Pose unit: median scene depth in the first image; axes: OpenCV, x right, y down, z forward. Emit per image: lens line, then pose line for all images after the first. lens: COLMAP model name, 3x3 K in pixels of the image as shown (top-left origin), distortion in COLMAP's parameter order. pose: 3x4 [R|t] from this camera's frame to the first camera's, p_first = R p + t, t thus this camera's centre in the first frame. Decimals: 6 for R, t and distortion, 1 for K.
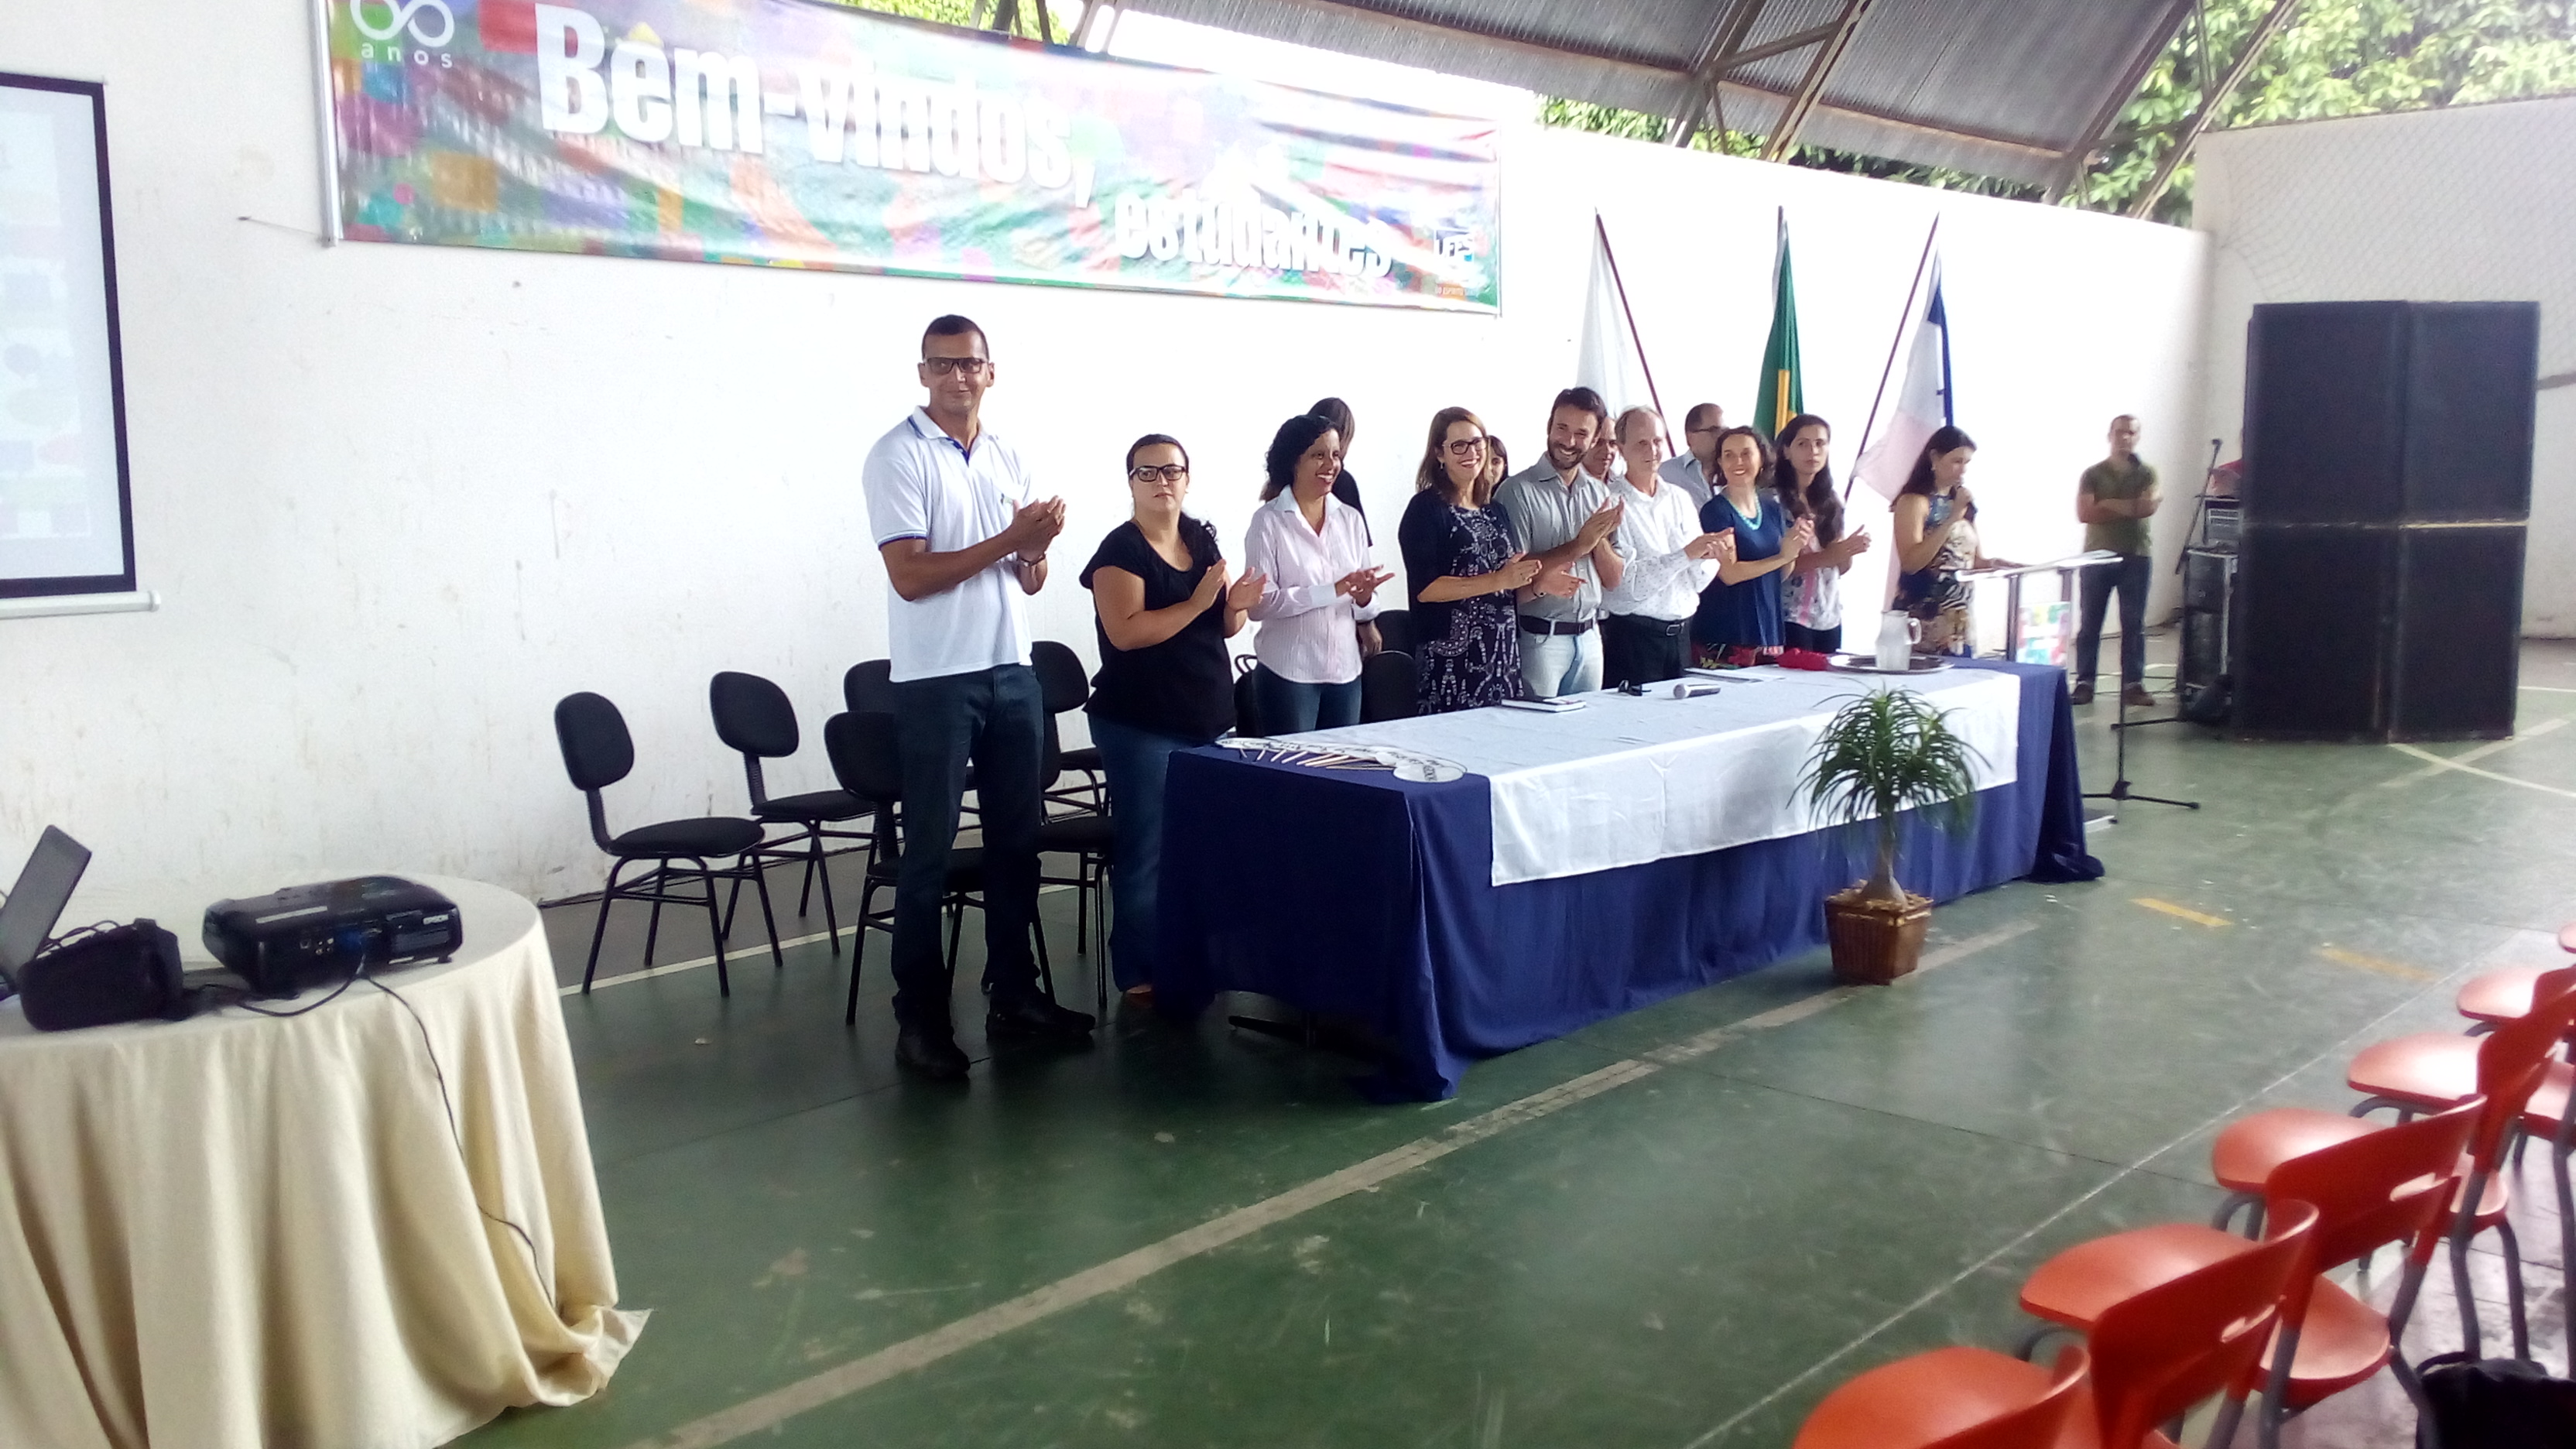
lens RADIAL K [[2090.5, 0, 1307.7], [0, 2090.5, 696.0], [0, 0, 1]] dist [0.162659, -0.280386]
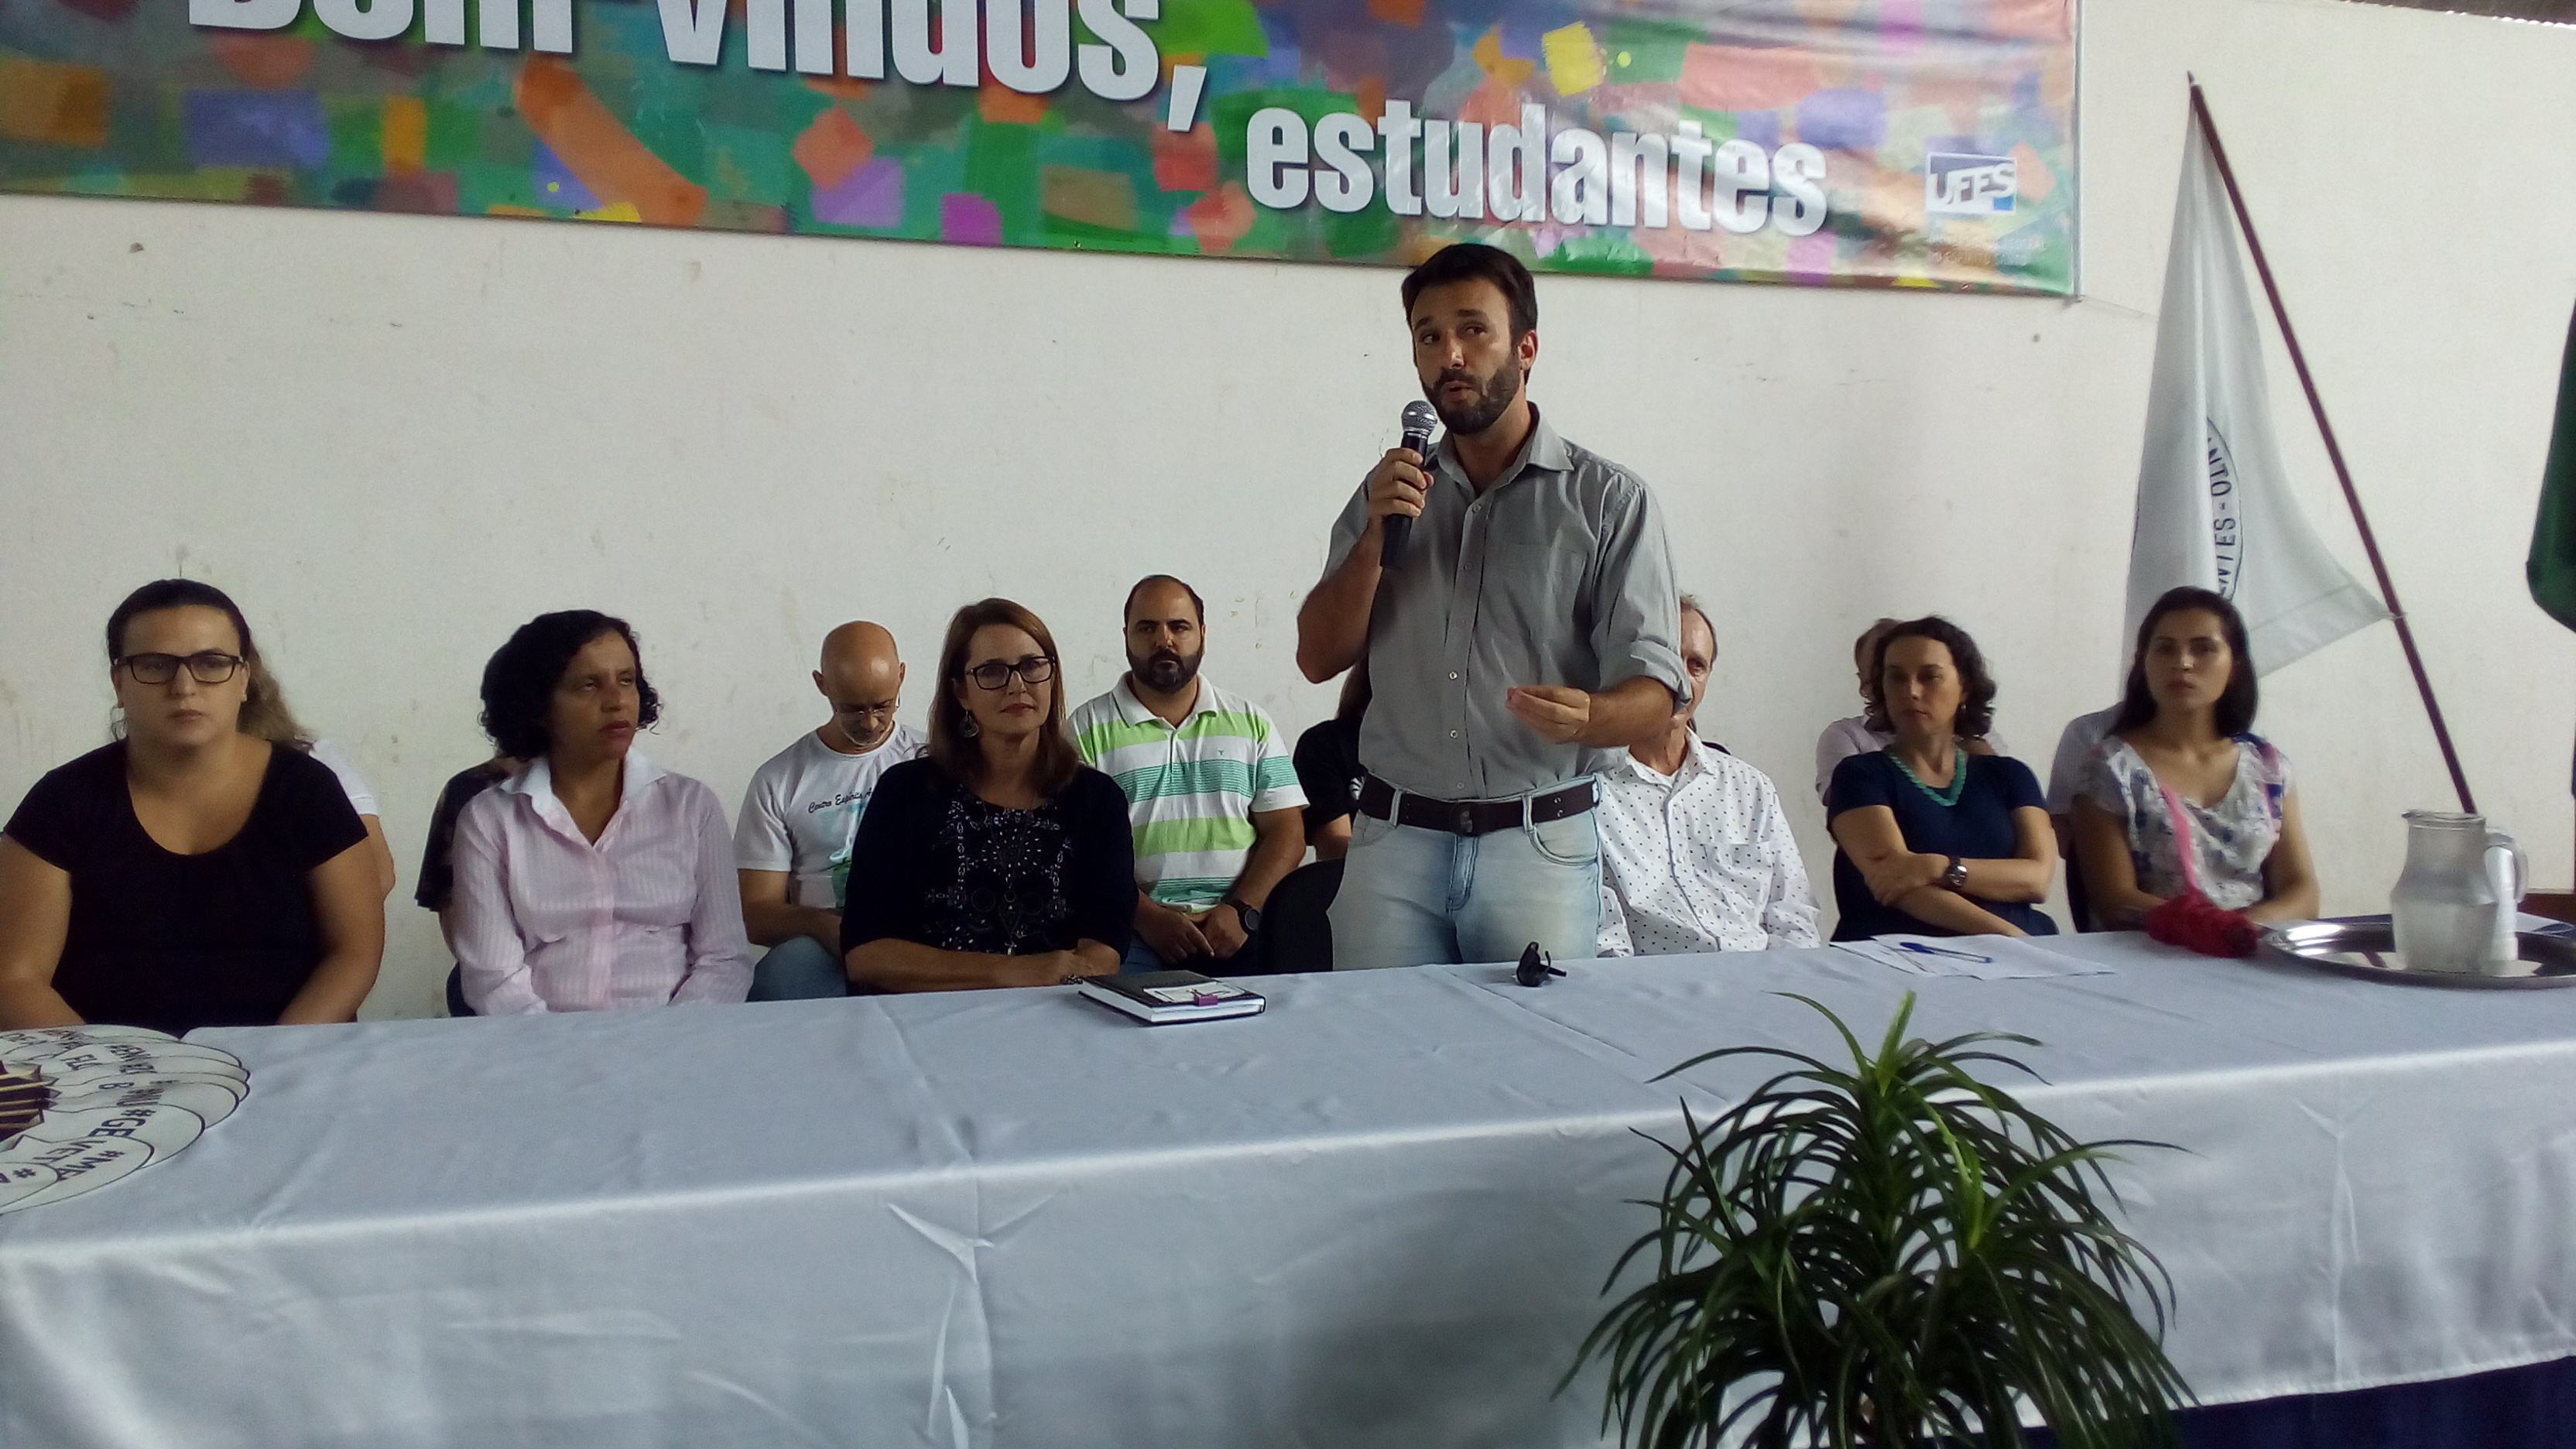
lens RADIAL K [[2090.5, 0, 1307.7], [0, 2090.5, 696.0], [0, 0, 1]] dist [0.162659, -0.280386]
pose [[0.875226, 0.019515, -0.483321, 0.267435], [-0.060997, 0.995662, -0.070256, -0.020596], [0.479854, 0.090971, 0.872620, 0.531998]]
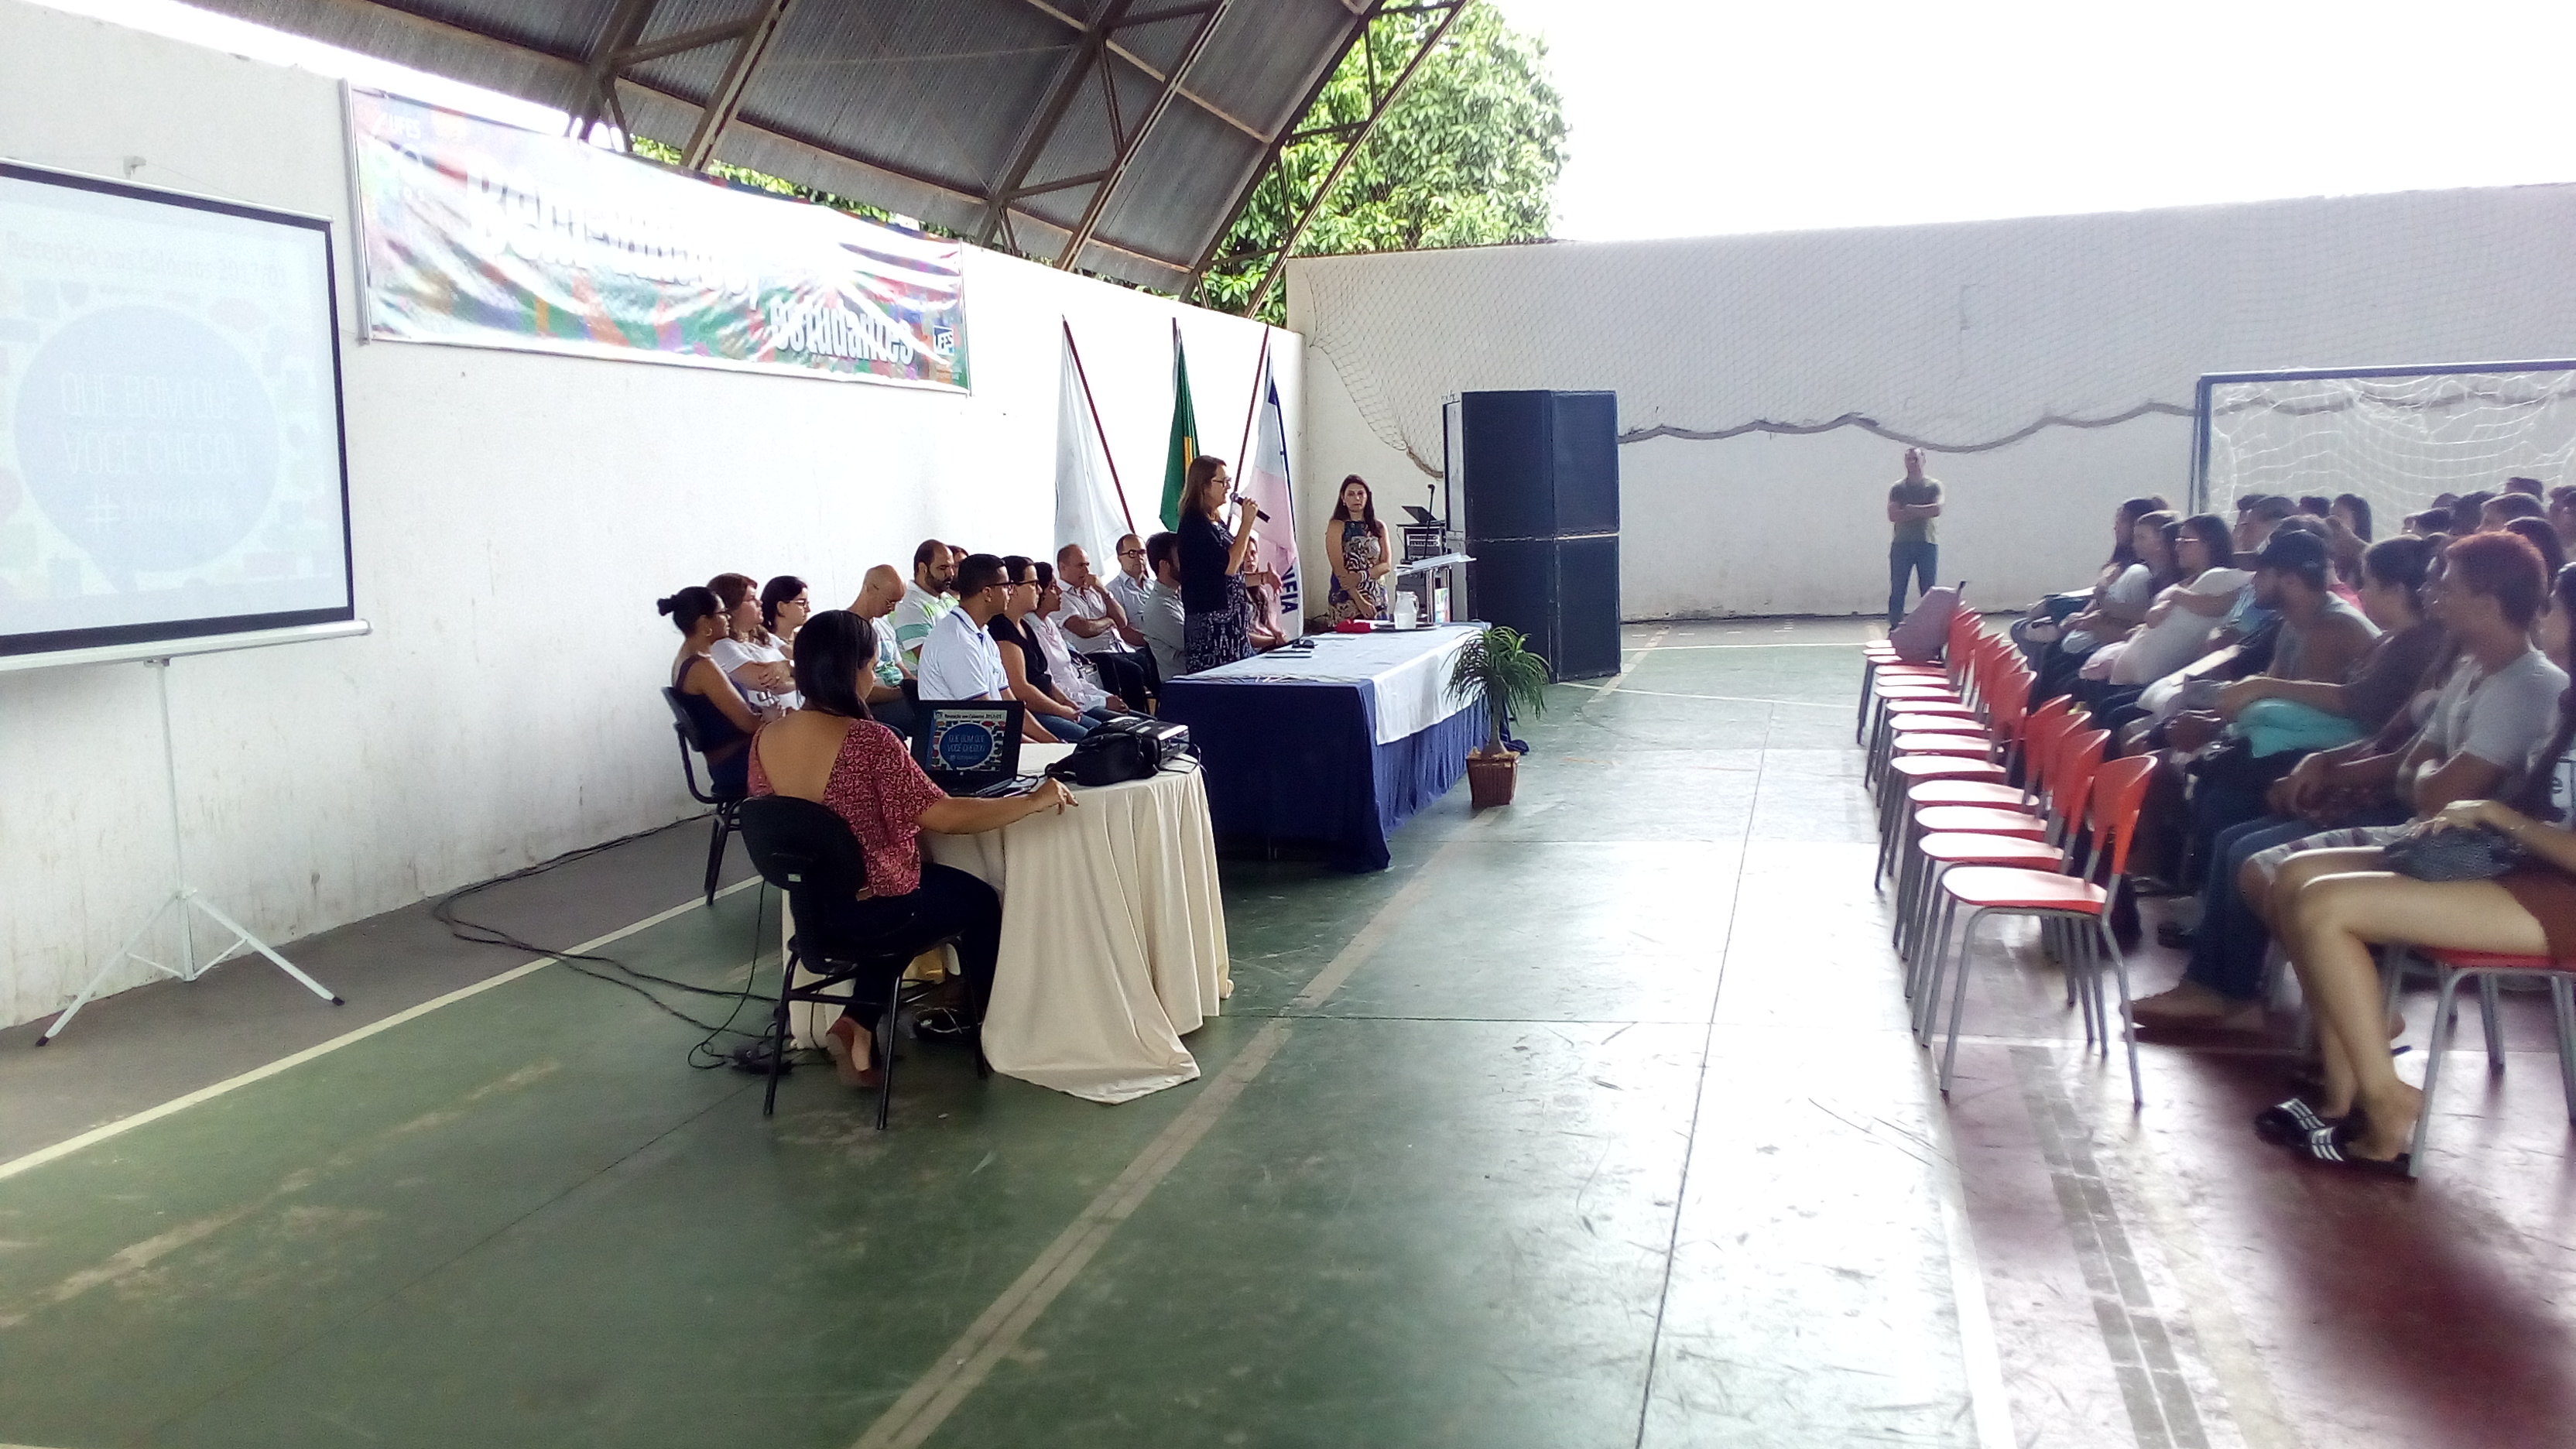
lens RADIAL K [[2090.5, 0, 1307.7], [0, 2090.5, 696.0], [0, 0, 1]] dist [0.162659, -0.280386]
pose [[0.867966, -0.070070, 0.491656, -0.509803], [0.085910, 0.996256, -0.009679, 0.041655], [-0.489137, 0.050639, 0.870736, -0.274035]]
